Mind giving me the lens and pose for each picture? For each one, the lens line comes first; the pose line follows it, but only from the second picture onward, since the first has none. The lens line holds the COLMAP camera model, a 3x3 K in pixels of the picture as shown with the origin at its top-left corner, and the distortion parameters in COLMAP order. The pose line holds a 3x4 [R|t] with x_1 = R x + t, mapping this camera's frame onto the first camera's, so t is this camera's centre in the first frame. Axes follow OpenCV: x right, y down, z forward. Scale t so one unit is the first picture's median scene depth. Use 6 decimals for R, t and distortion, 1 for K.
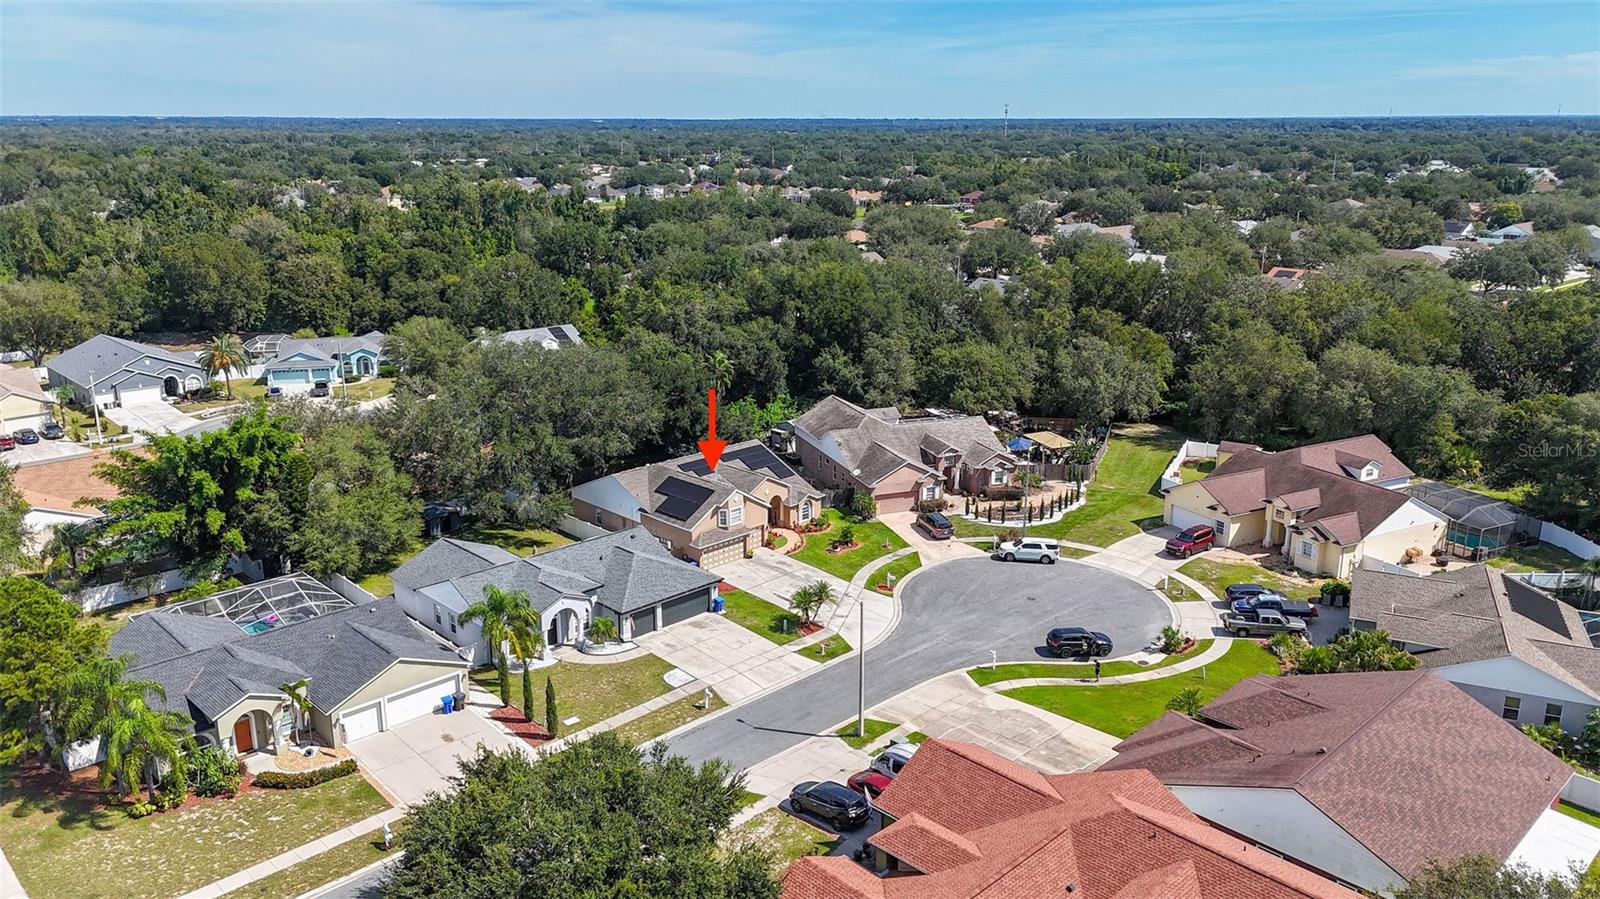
lens RADIAL K [[1160.1, 0, 802.6], [0, 1160.1, 455.1], [0, 0, 1]] dist [0.096977, -0.106121]
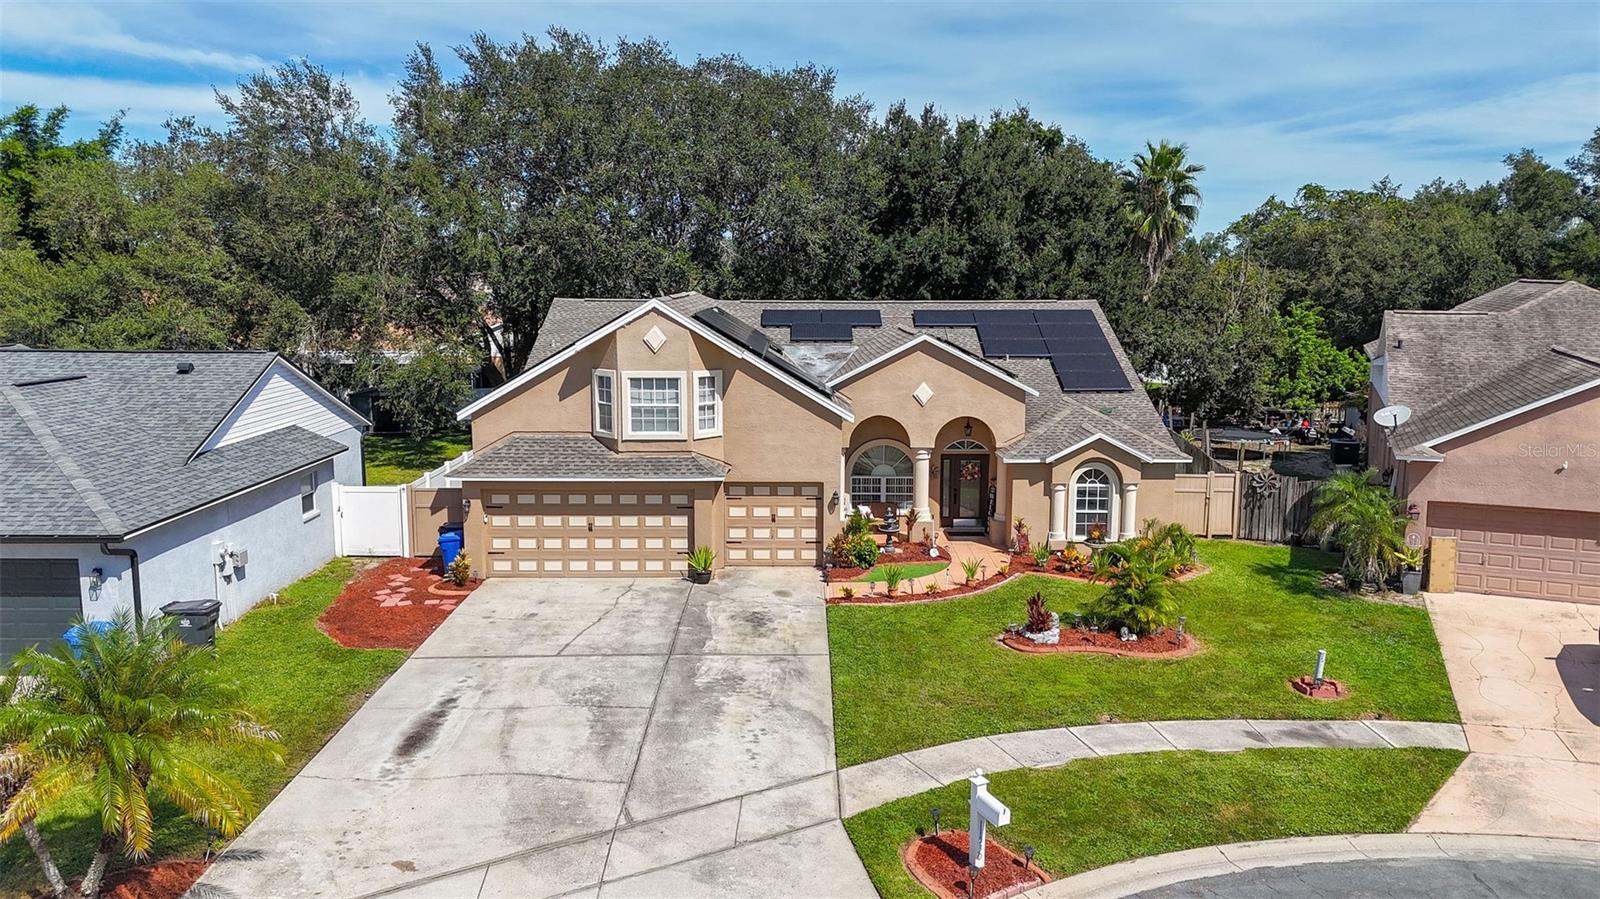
lens RADIAL K [[1160.1, 0, 802.6], [0, 1160.1, 455.1], [0, 0, 1]] dist [0.096977, -0.106121]
pose [[0.719807, 0.106384, -0.685974, 0.138419], [-0.193358, 0.979805, -0.050942, 0.064377], [0.666701, 0.169306, 0.725841, 0.759821]]
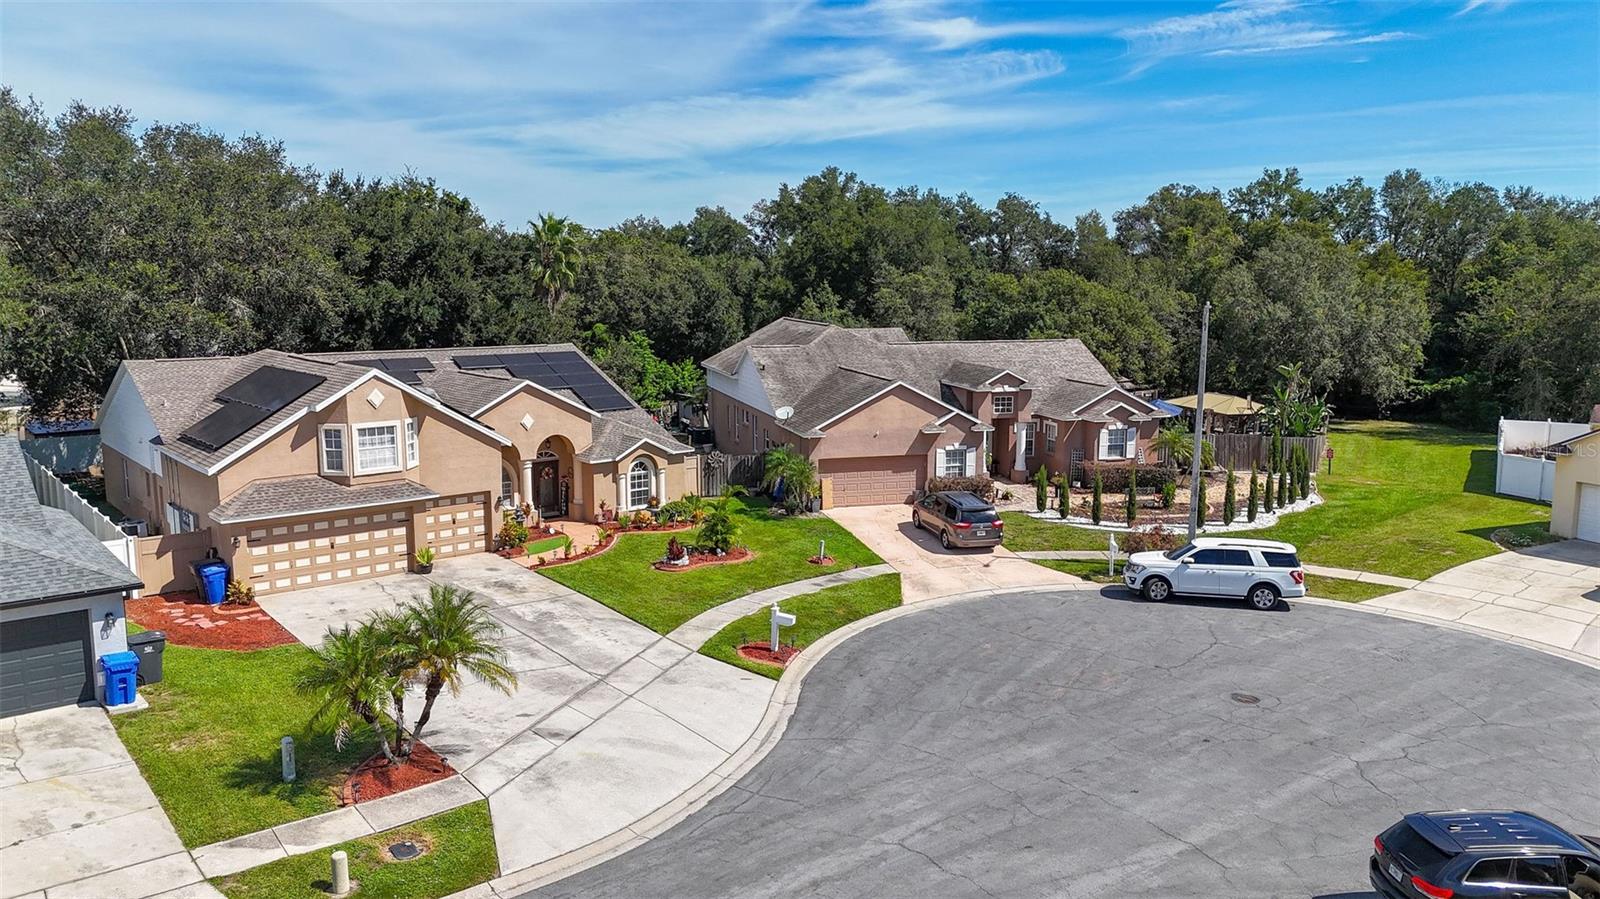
lens RADIAL K [[1160.1, 0, 802.6], [0, 1160.1, 455.1], [0, 0, 1]] dist [0.096977, -0.106121]
pose [[0.996330, 0.012018, -0.084744, 0.094790], [-0.022332, 0.992301, -0.121822, 0.087353], [0.082627, 0.123268, 0.988928, 0.598043]]
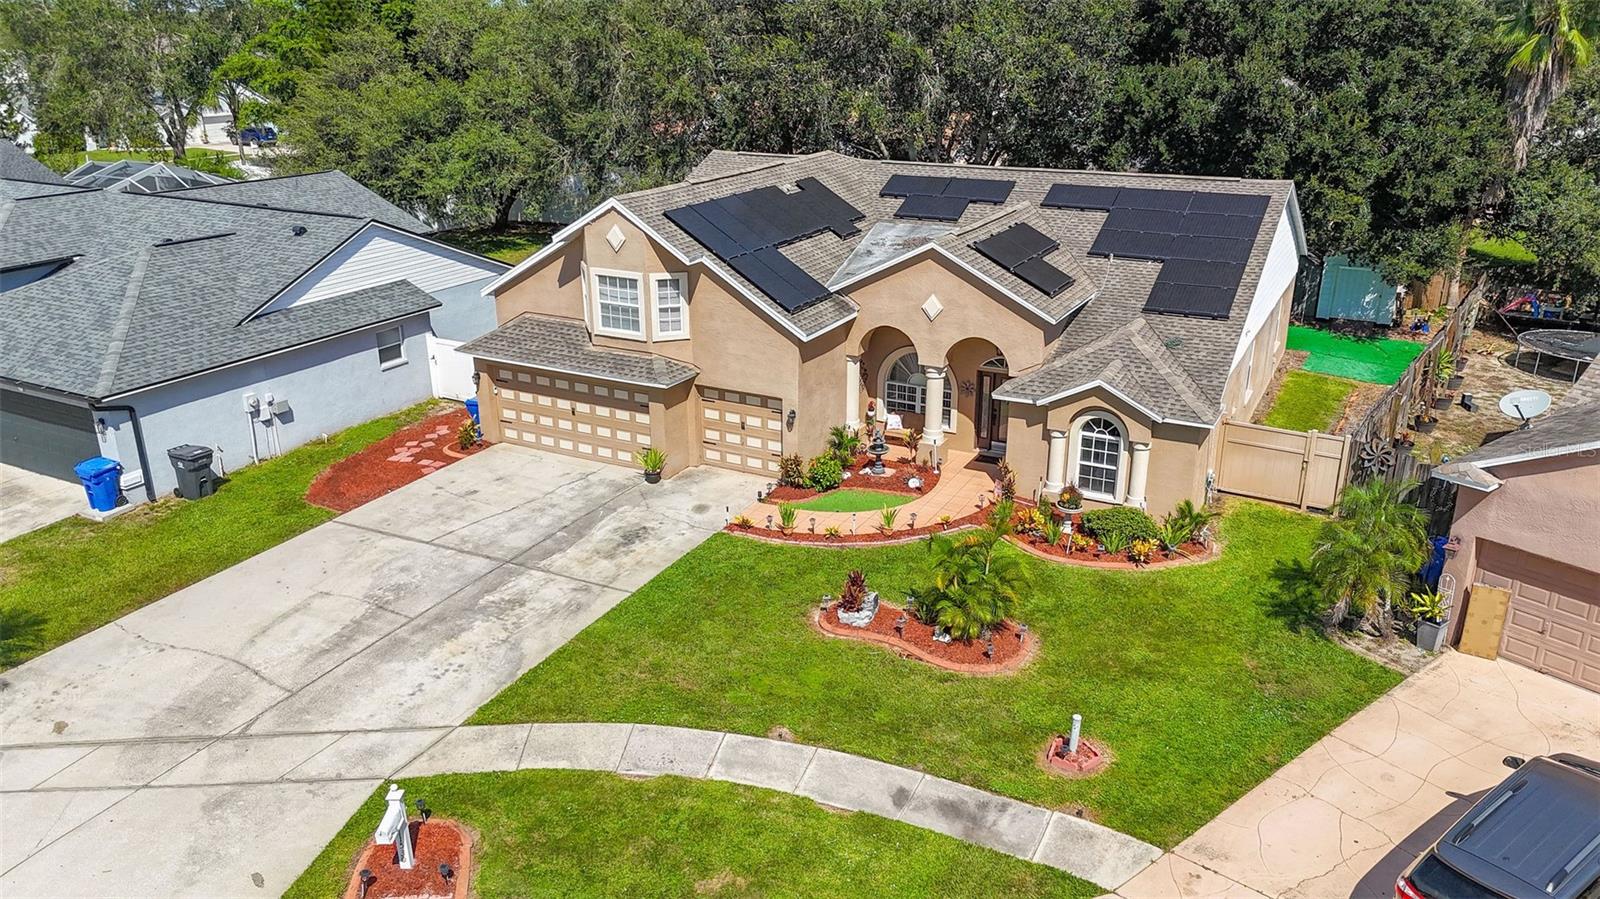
lens RADIAL K [[1160.1, 0, 802.6], [0, 1160.1, 455.1], [0, 0, 1]] dist [0.096977, -0.106121]
pose [[0.309876, 0.328708, -0.892148, 0.190909], [-0.260467, 0.931787, 0.252843, 0.004957], [0.914403, 0.154025, 0.374356, 0.862471]]
